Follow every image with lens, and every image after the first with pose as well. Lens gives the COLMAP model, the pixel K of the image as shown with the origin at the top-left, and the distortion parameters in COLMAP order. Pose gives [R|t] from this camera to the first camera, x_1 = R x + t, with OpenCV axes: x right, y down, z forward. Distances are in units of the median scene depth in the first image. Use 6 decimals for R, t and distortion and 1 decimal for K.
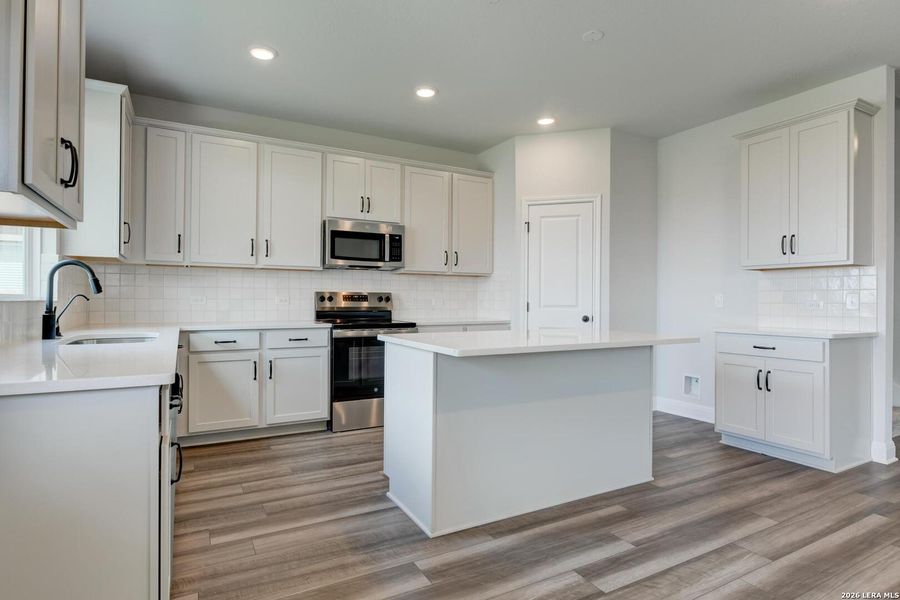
lens RADIAL K [[488.0, 0, 449.4], [0, 488.0, 297.2], [0, 0, 1]] dist [-0.006194, -0.003098]
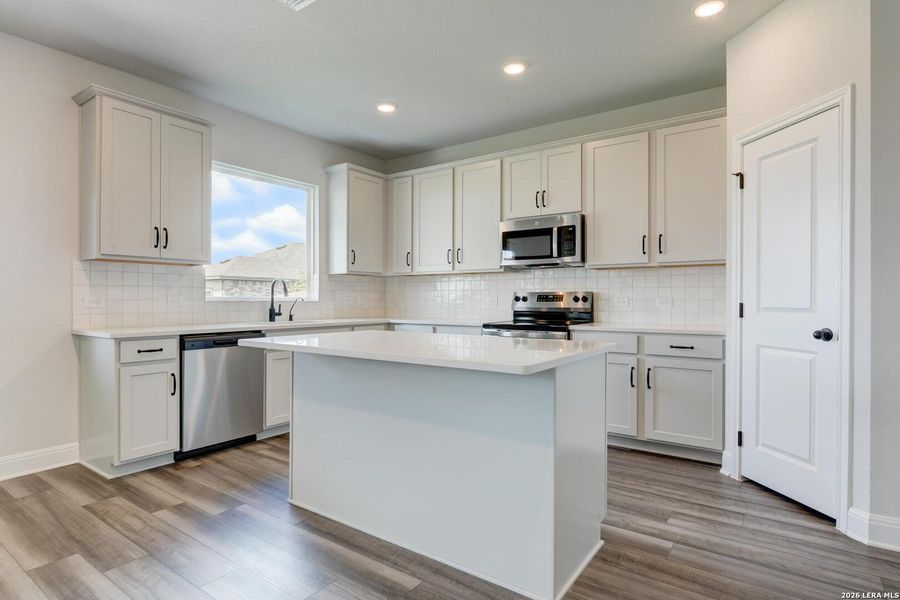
lens RADIAL K [[488.0, 0, 442.5], [0, 488.0, 297.3], [0, 0, 1]] dist [-0.006194, -0.003098]
pose [[0.419014, -0.010607, -0.907918, 0.625747], [0.005228, 0.999943, -0.009269, 0.008501], [0.907965, -0.000863, 0.419045, 0.447640]]
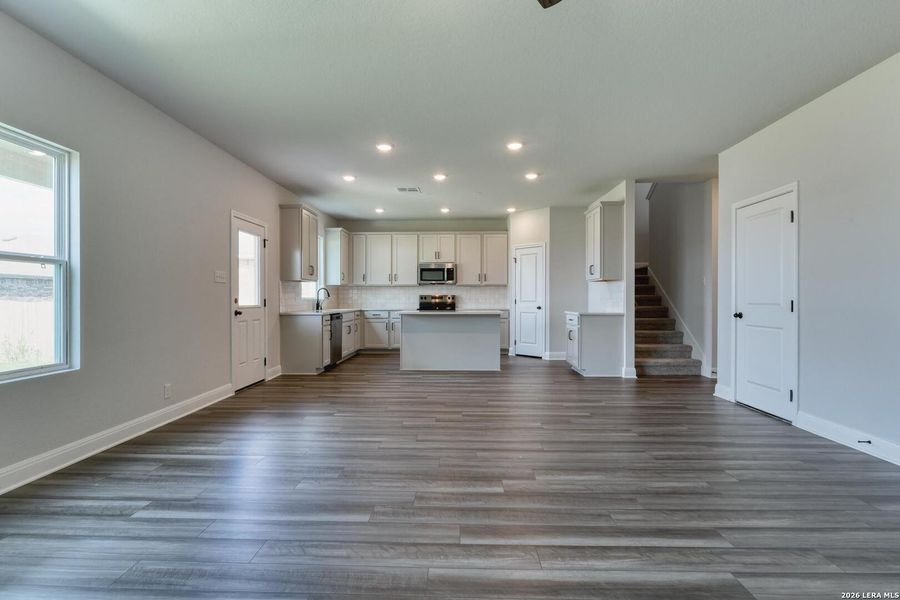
lens RADIAL K [[488.0, 0, 449.7], [0, 488.0, 296.5], [0, 0, 1]] dist [-0.006194, -0.003098]
pose [[0.860620, -0.009453, -0.509160, 1.032108], [0.009518, 0.999952, -0.002476, 0.002417], [0.509159, -0.002716, 0.860668, -0.899530]]
